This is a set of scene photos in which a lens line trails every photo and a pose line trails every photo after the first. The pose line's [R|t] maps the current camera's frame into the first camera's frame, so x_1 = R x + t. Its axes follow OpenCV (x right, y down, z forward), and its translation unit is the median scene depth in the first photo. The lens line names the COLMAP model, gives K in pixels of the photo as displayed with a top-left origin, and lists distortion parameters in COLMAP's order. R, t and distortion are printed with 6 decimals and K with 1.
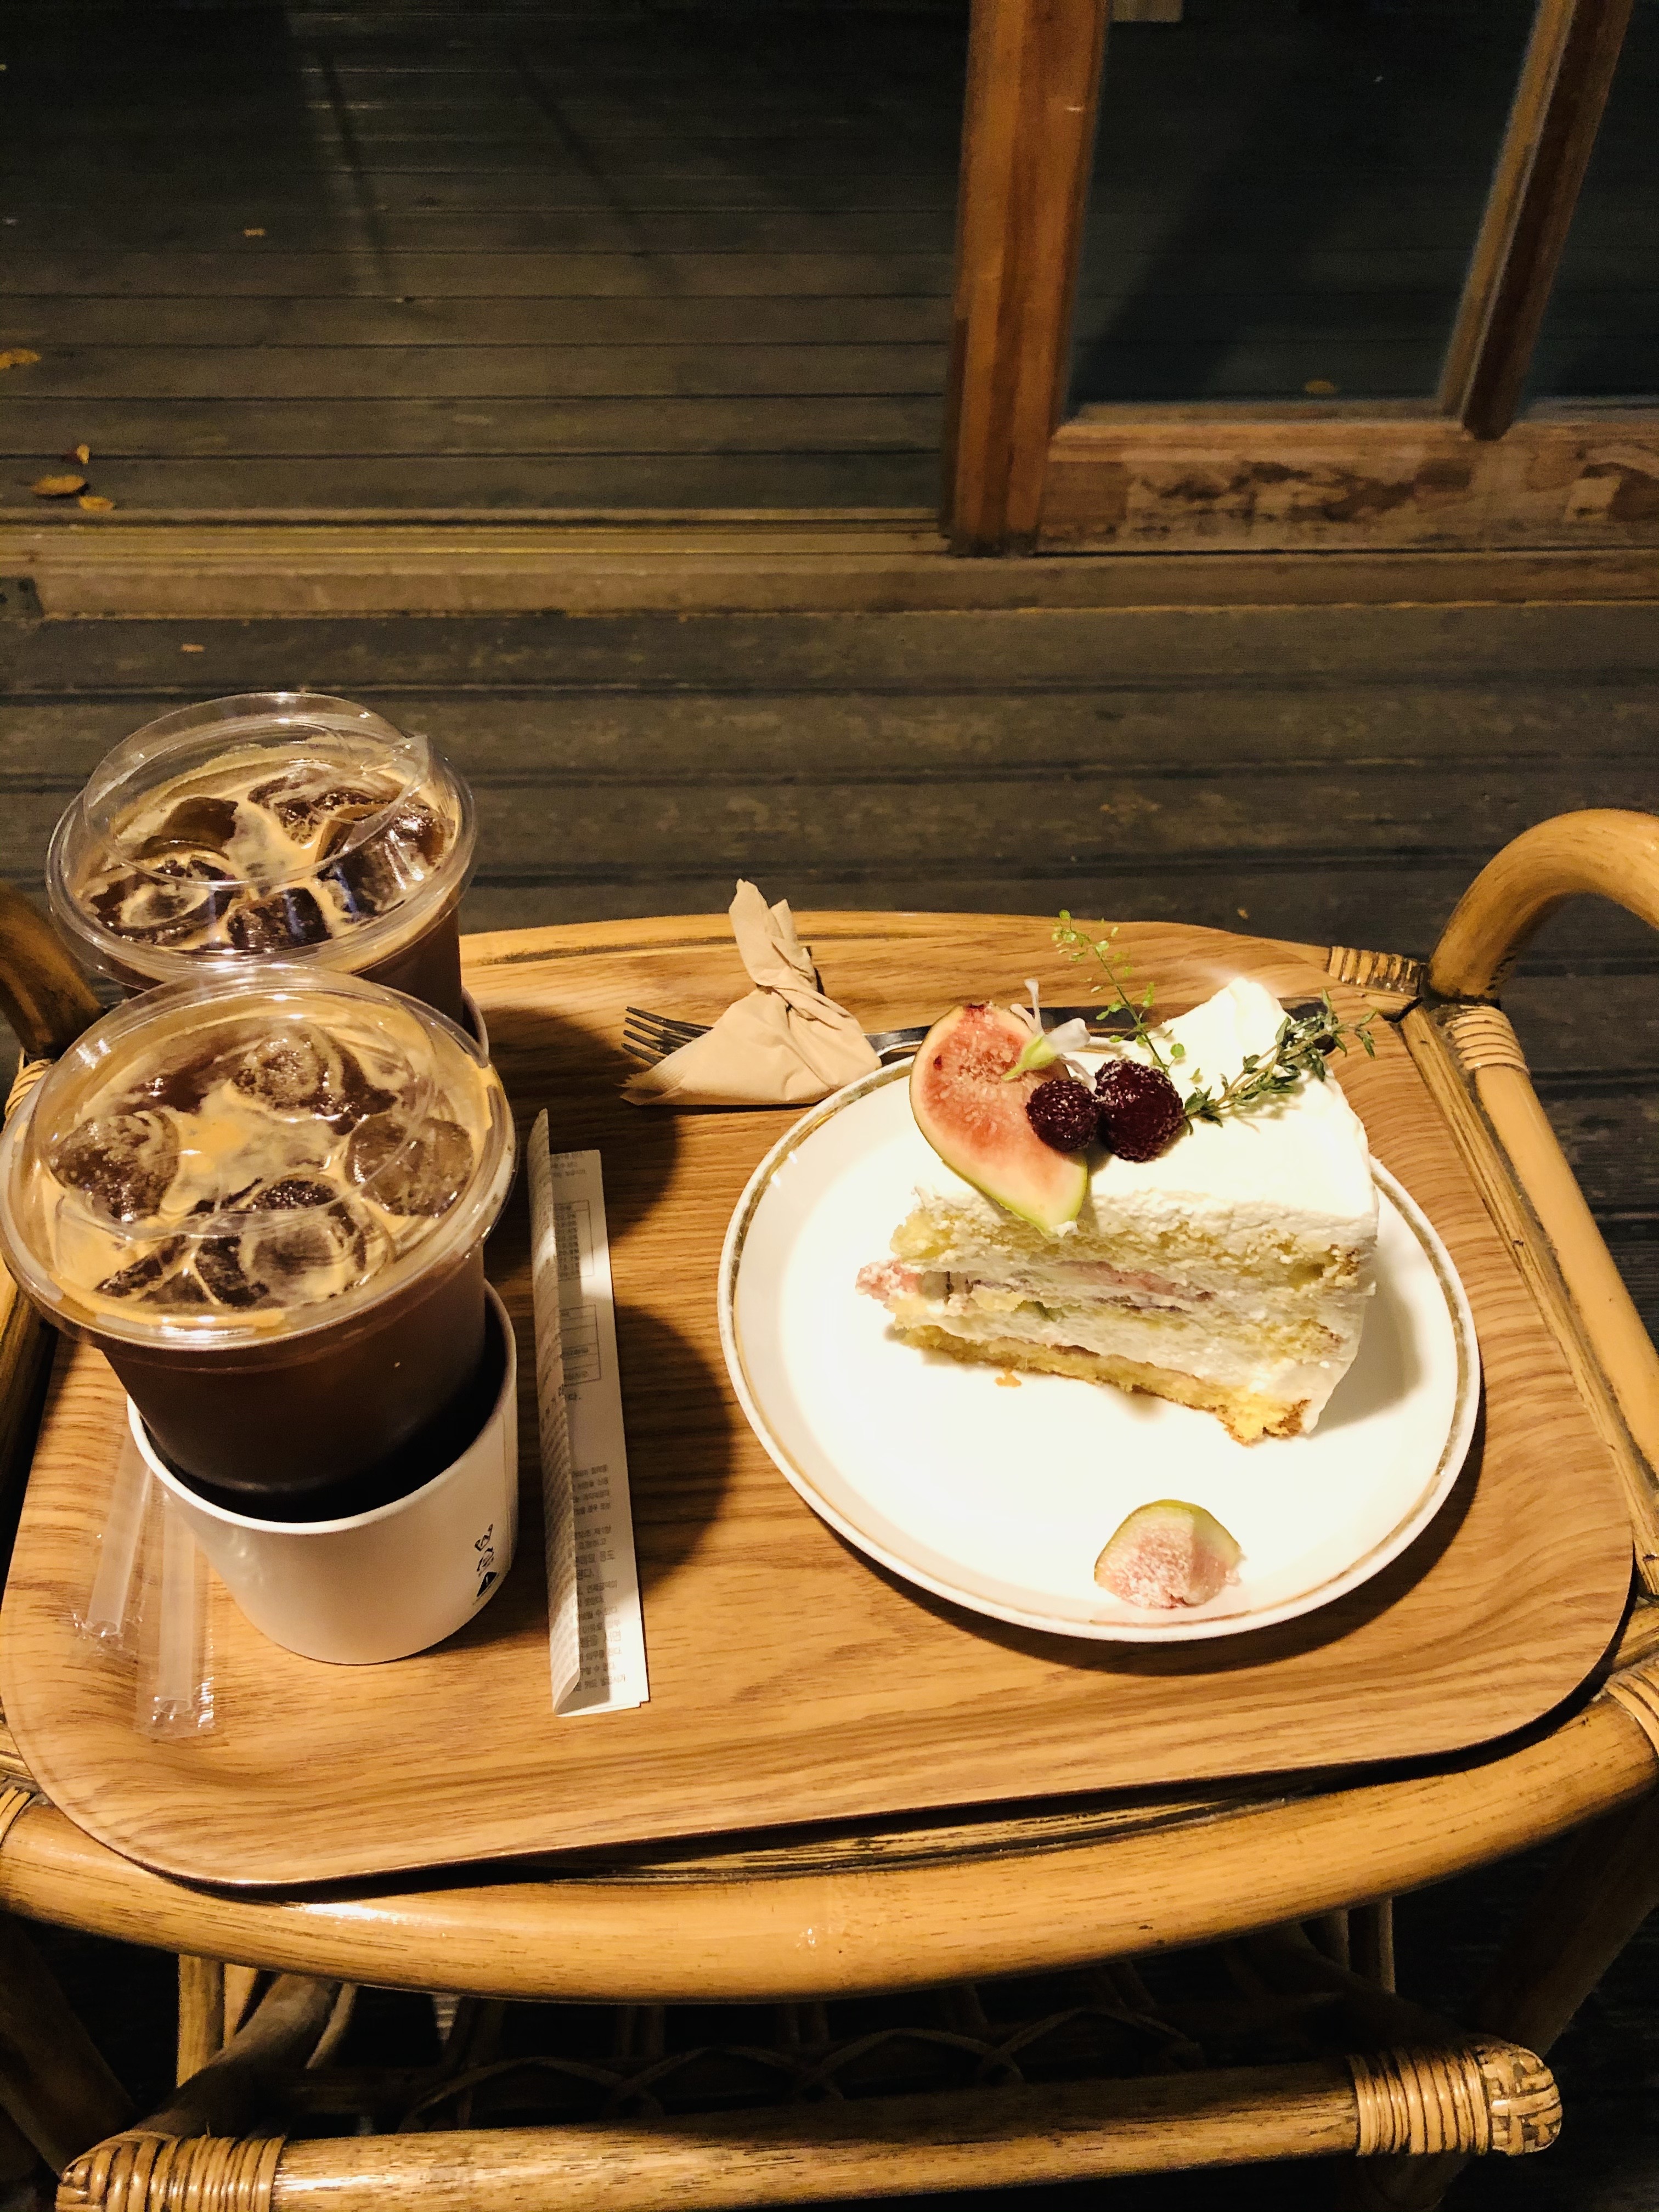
lens RADIAL K [[1800.2, 0, 829.5], [0, 1800.2, 1106.0], [0, 0, 1]] dist [0.215340, -0.448987]
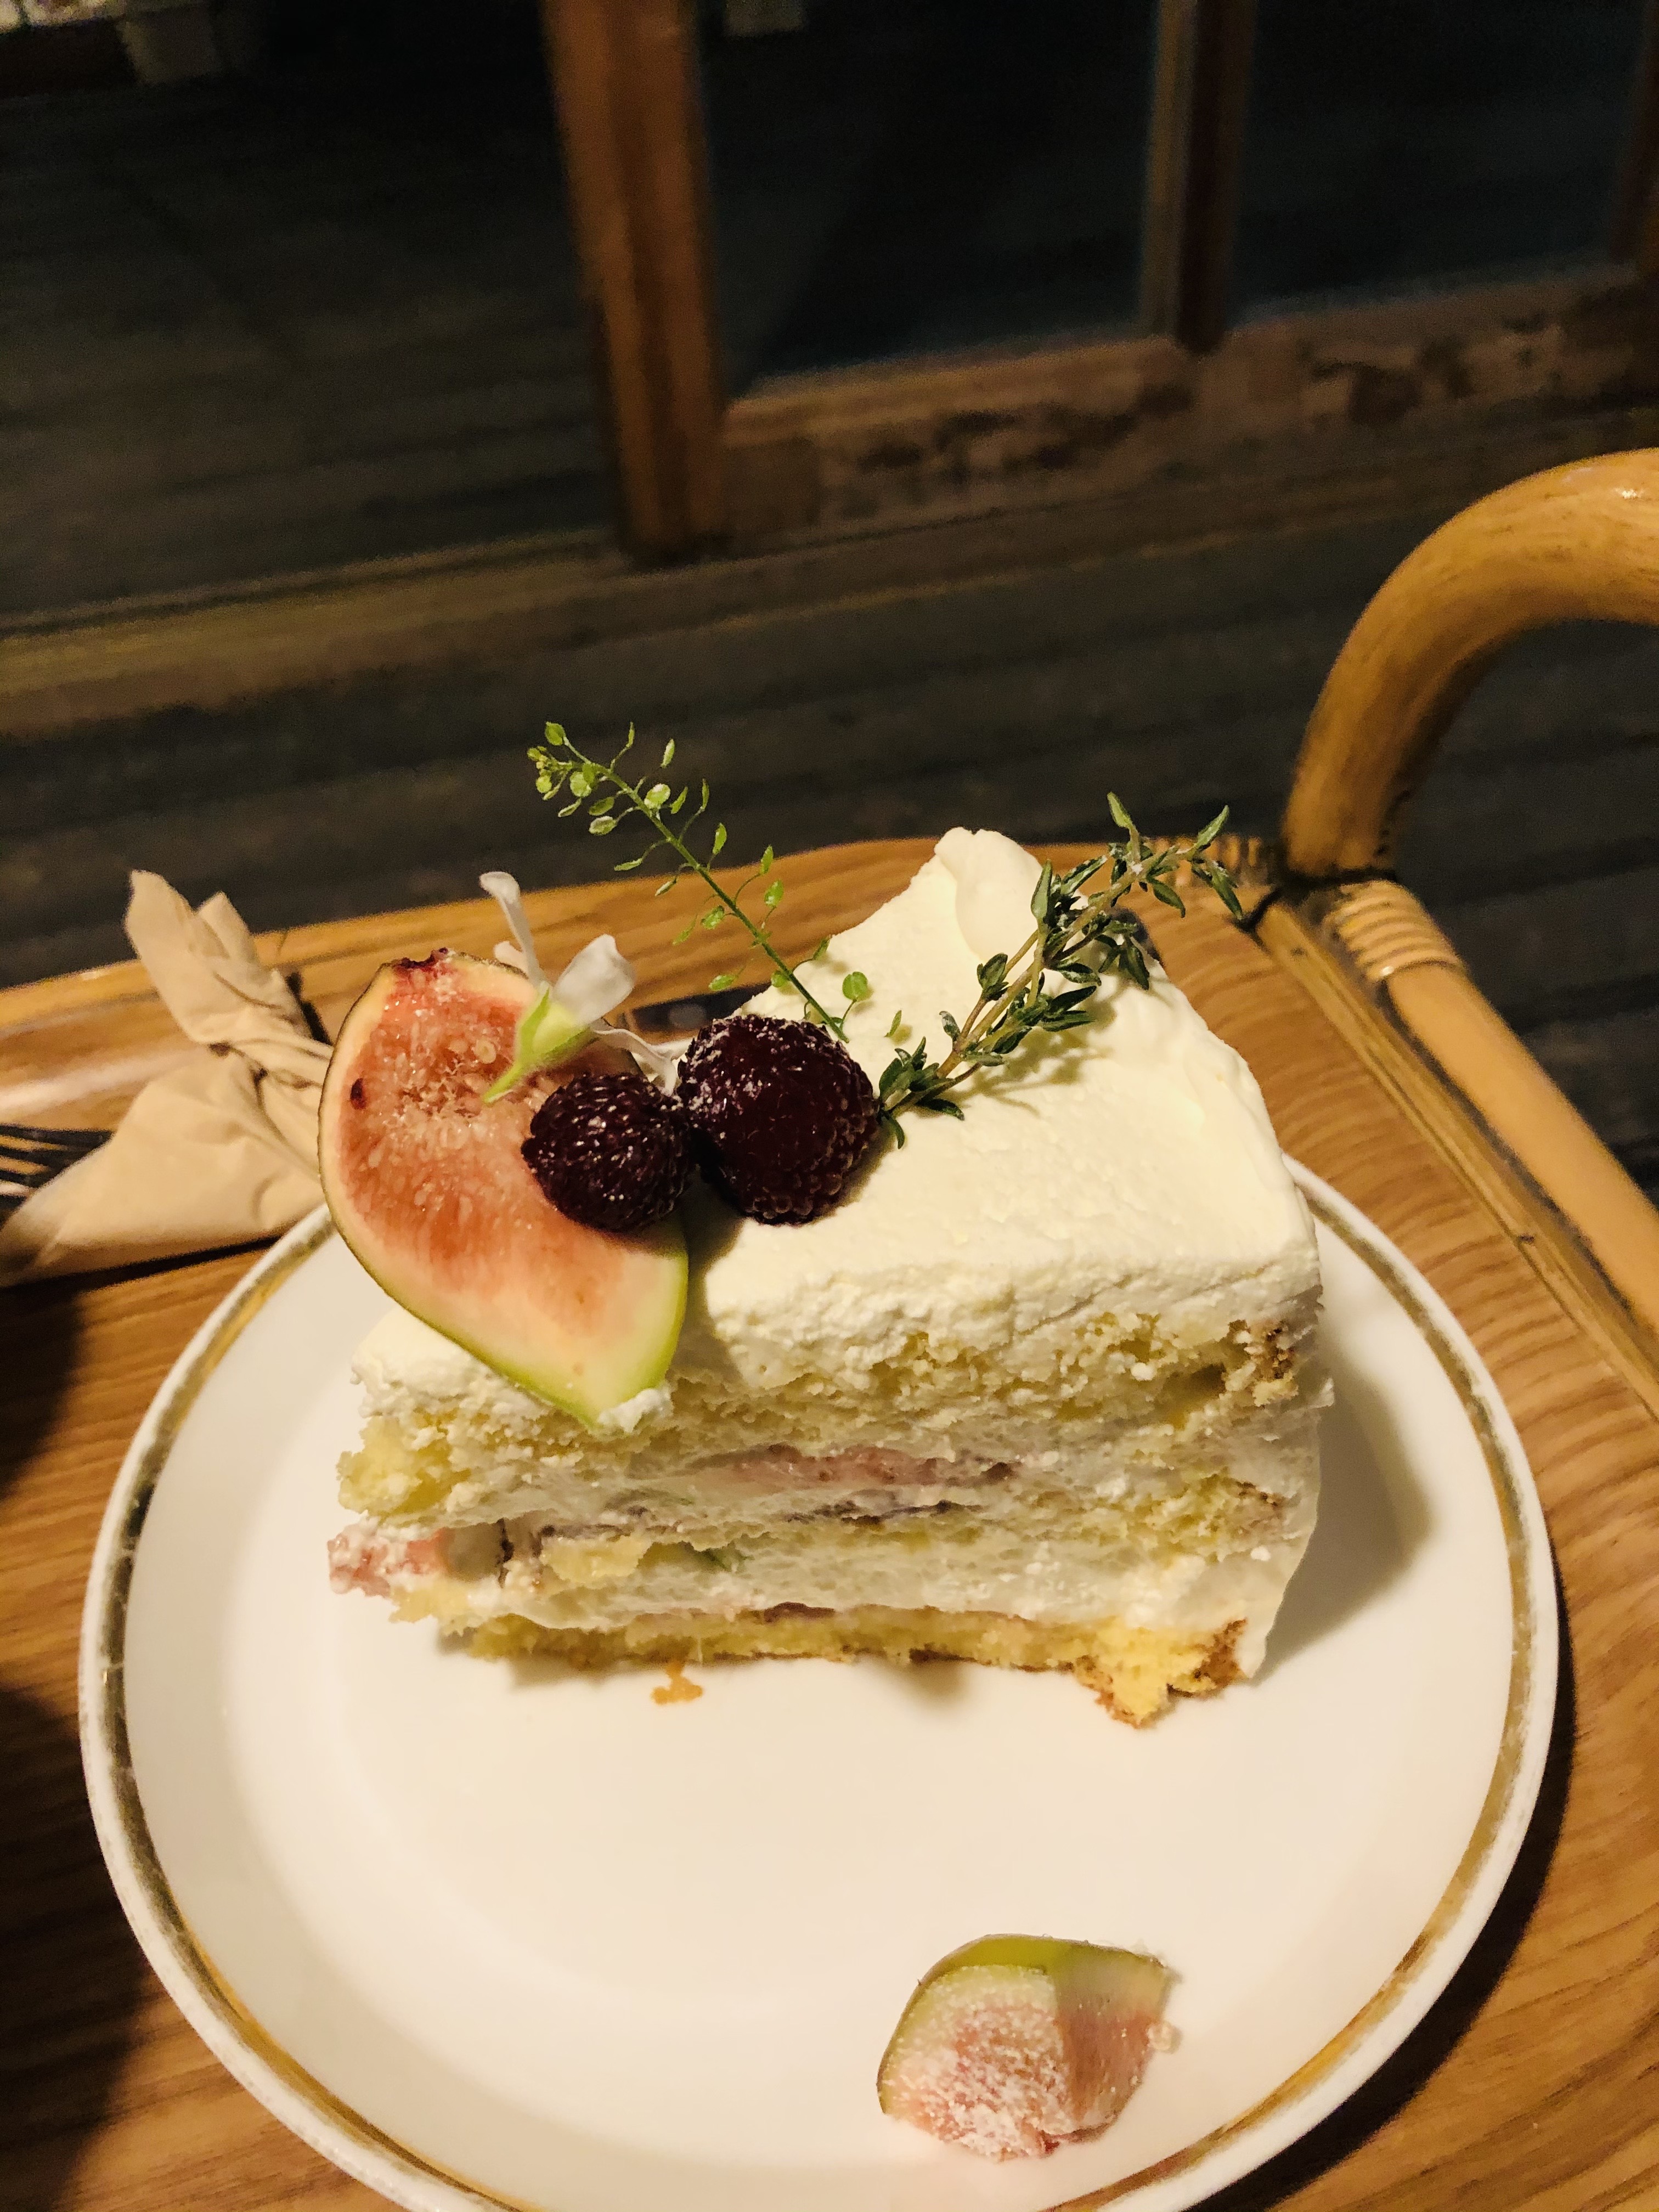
lens RADIAL K [[1816.2, 0, 831.3], [0, 1816.2, 1155.6], [0, 0, 1]] dist [0.279496, -0.729722]
pose [[0.979846, -0.182053, 0.082210, 0.135558], [0.184295, 0.982657, -0.020502, 0.023408], [-0.077052, 0.035239, 0.996404, 0.506461]]
